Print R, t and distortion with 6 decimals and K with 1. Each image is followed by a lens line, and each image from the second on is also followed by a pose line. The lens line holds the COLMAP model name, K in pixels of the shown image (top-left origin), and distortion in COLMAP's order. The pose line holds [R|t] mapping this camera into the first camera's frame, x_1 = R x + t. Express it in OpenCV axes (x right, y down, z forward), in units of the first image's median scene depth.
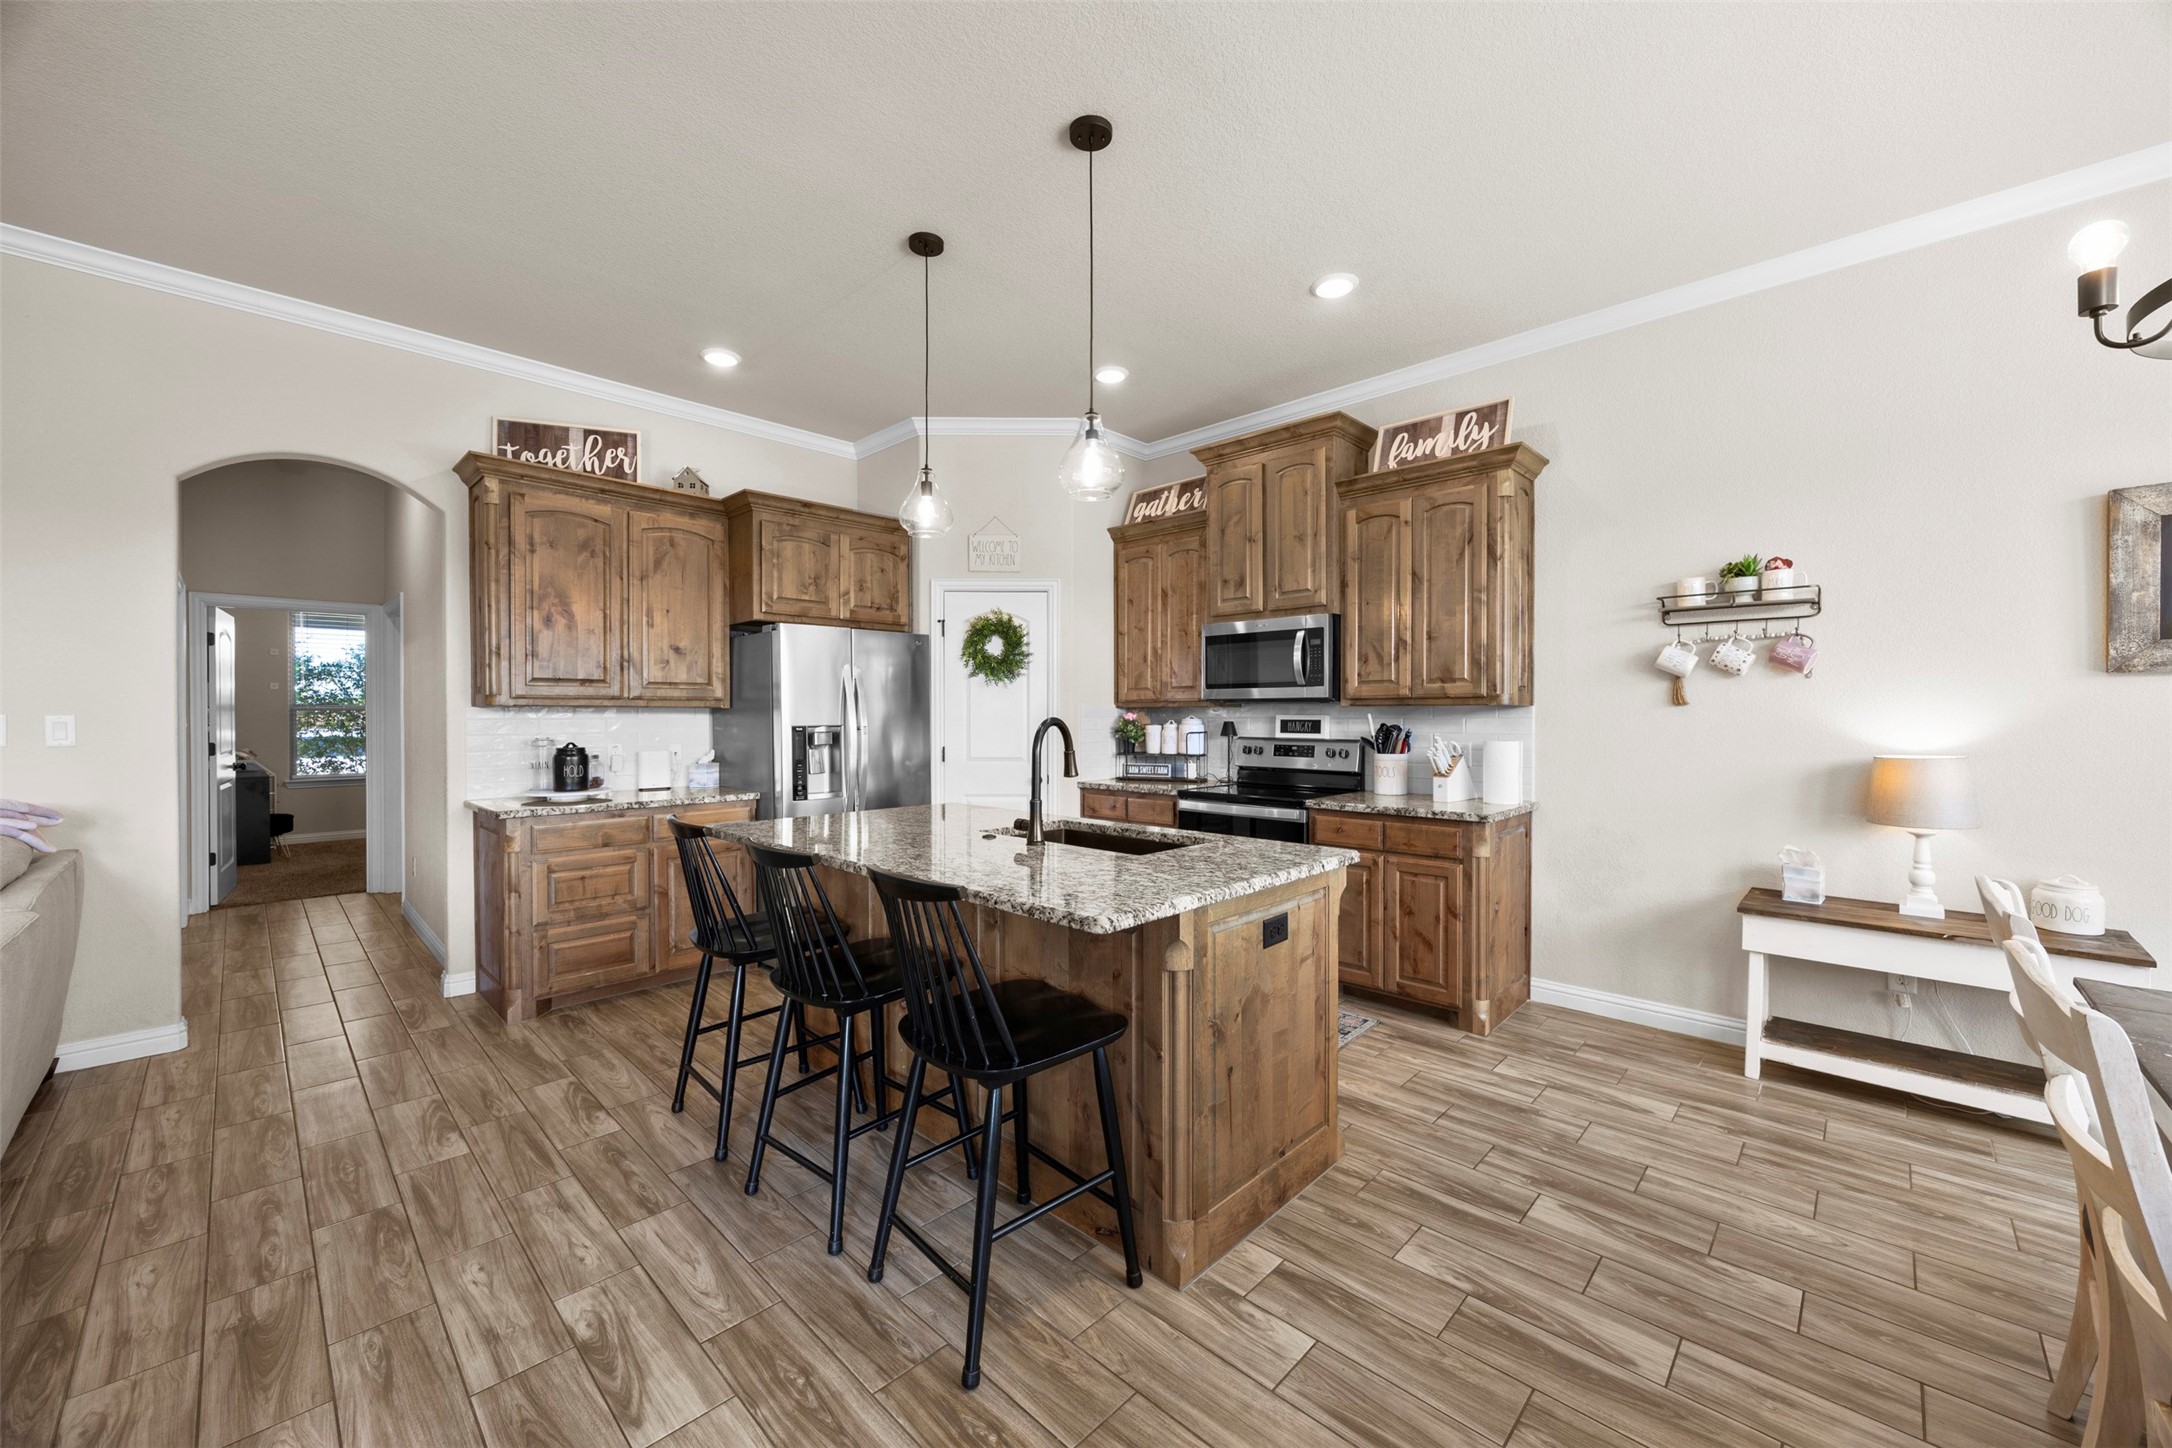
lens RADIAL K [[830.9, 0, 1098.5], [0, 830.9, 725.5], [0, 0, 1]] dist [-0.003522, -0.000773]
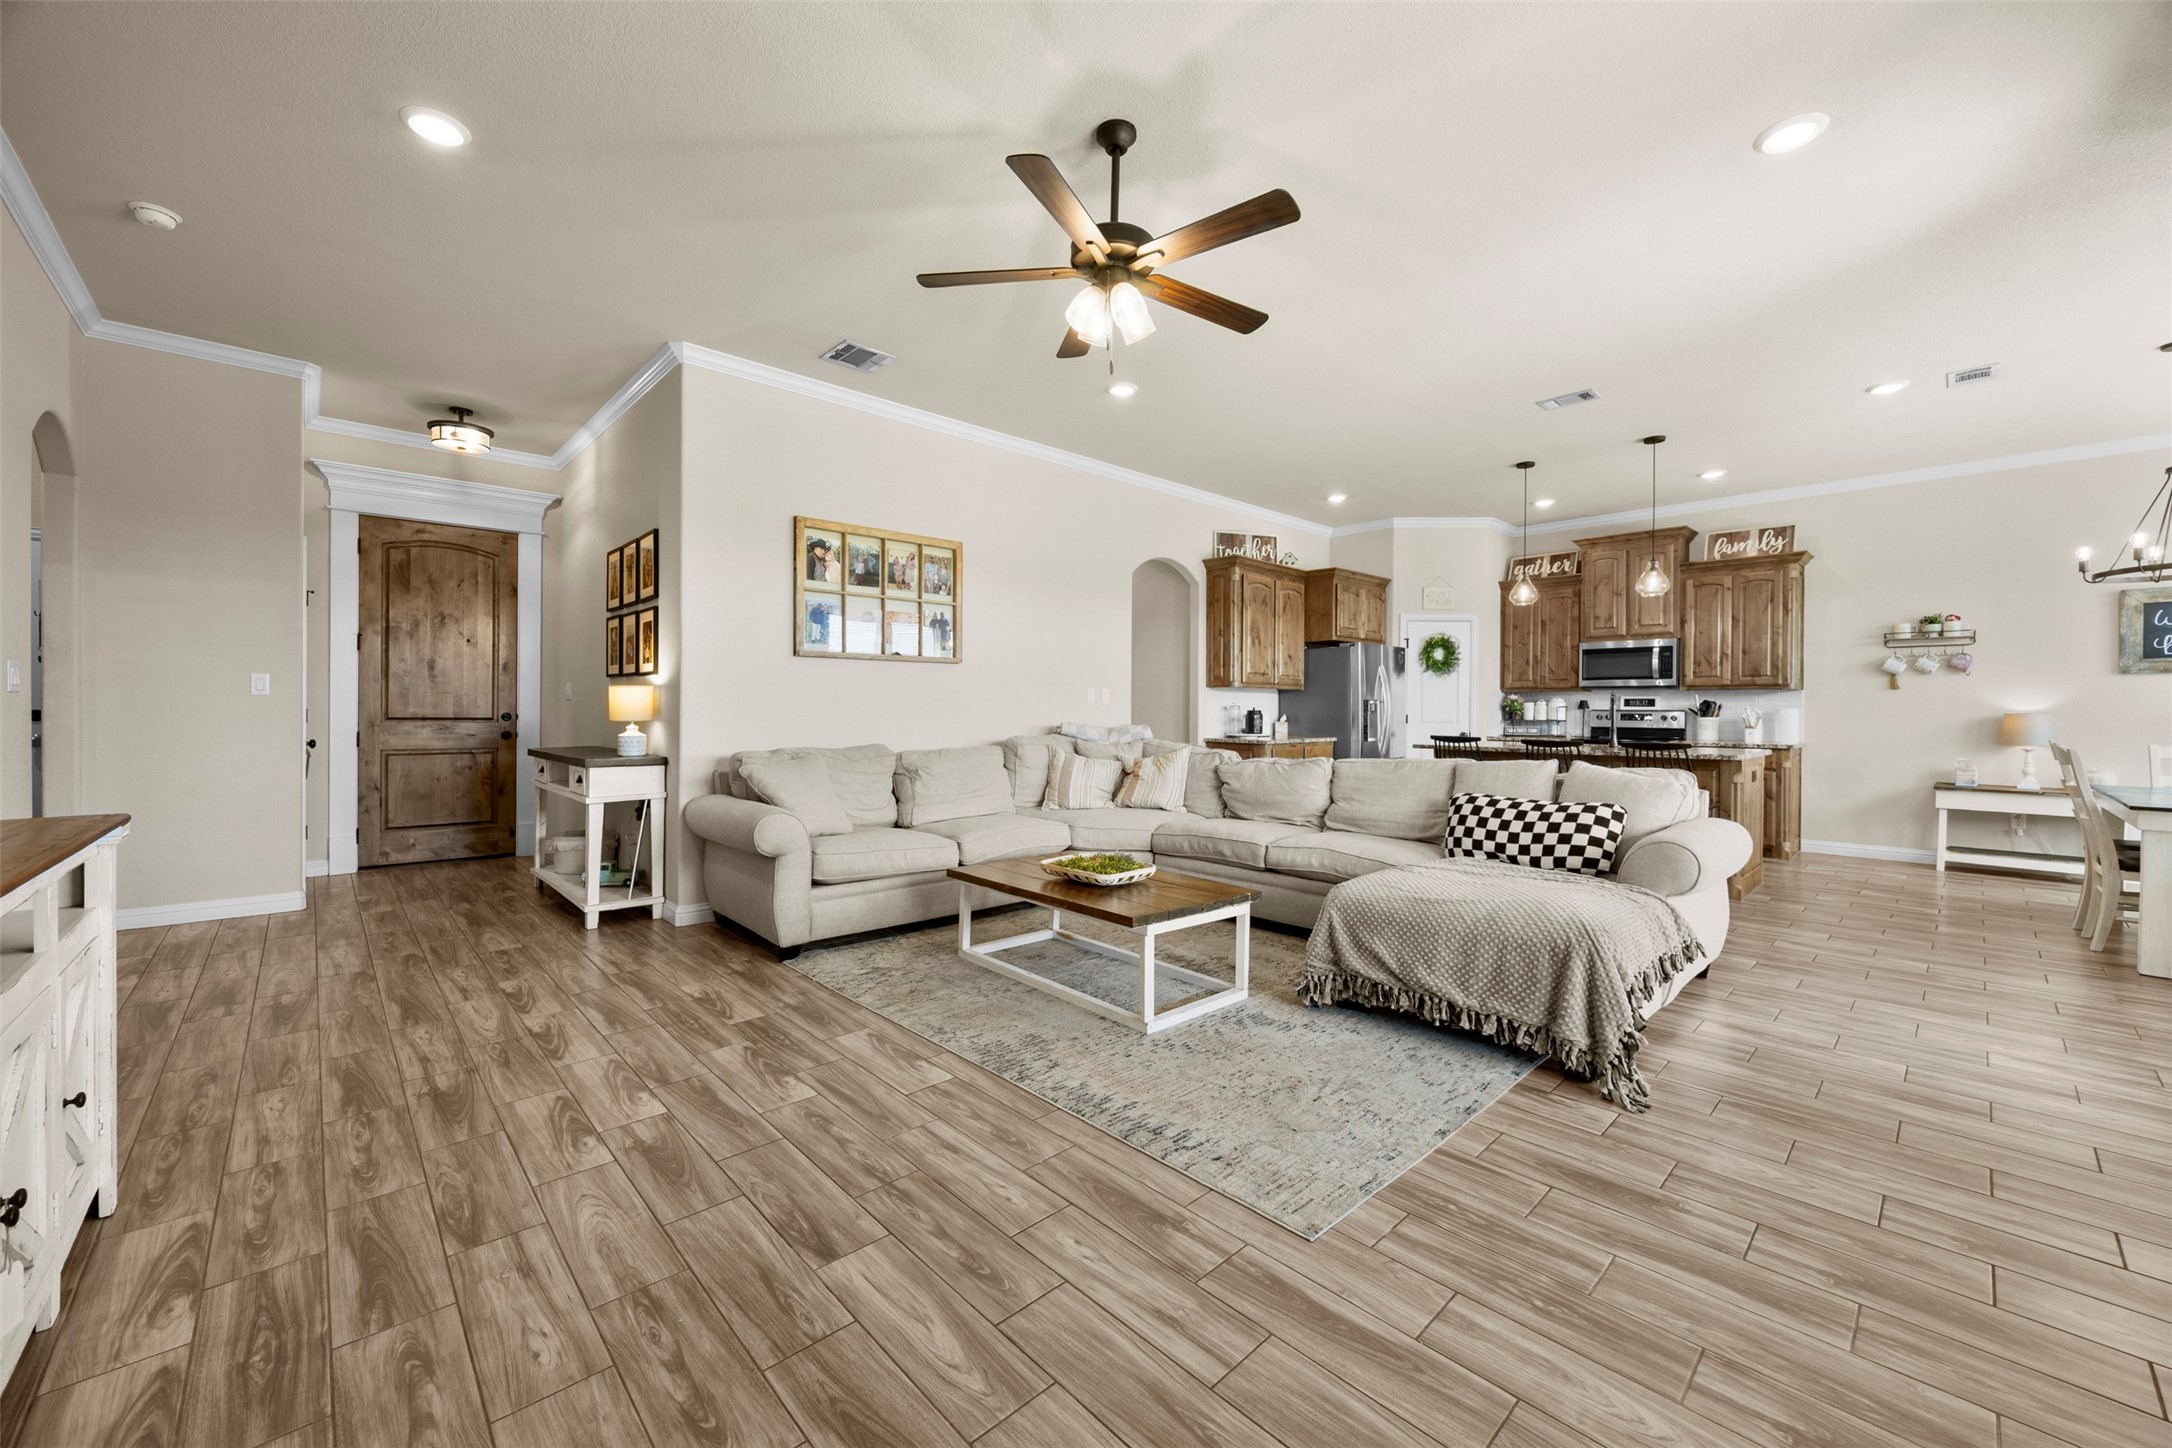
lens RADIAL K [[830.9, 0, 1103.1], [0, 830.9, 718.4], [0, 0, 1]] dist [-0.003522, -0.000773]
pose [[0.998444, 0.006997, -0.055320, -0.846294], [-0.007118, 0.999973, -0.001988, 0.049476], [0.055305, 0.002379, 0.998467, -0.838785]]
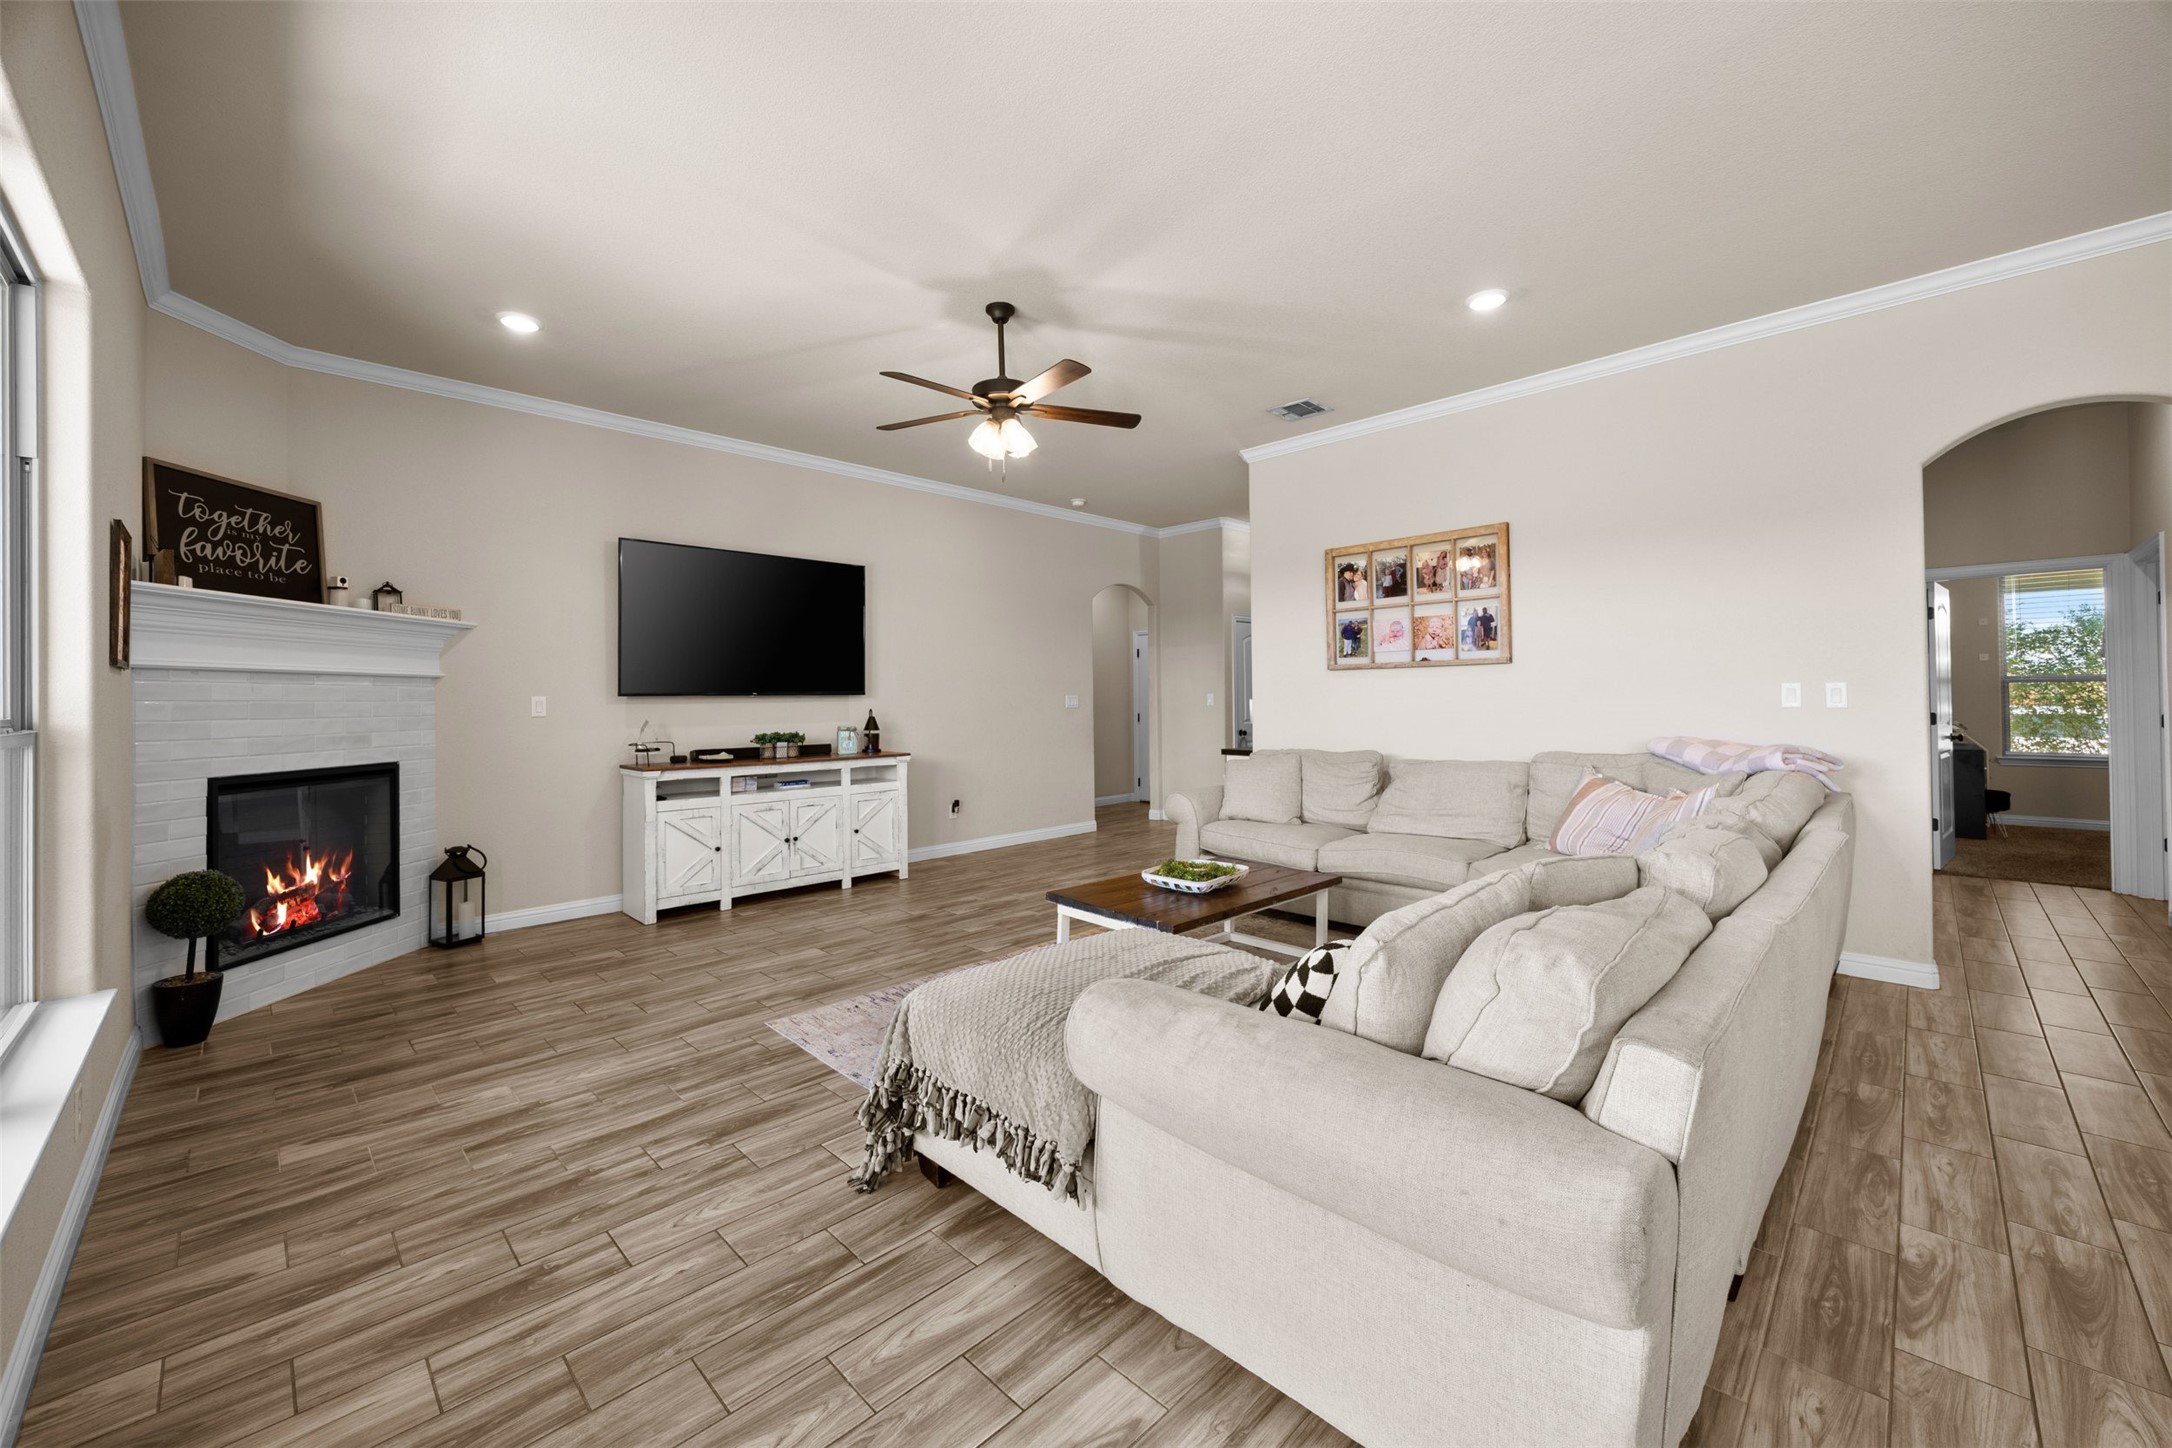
lens RADIAL K [[830.9, 0, 1050.4], [0, 830.9, 691.6], [0, 0, 1]] dist [-0.003522, -0.000773]
pose [[-0.044320, -0.011836, -0.998947, 0.023215], [-0.003331, 0.999926, -0.011700, 0.014190], [0.999012, 0.002809, -0.044356, -0.090366]]
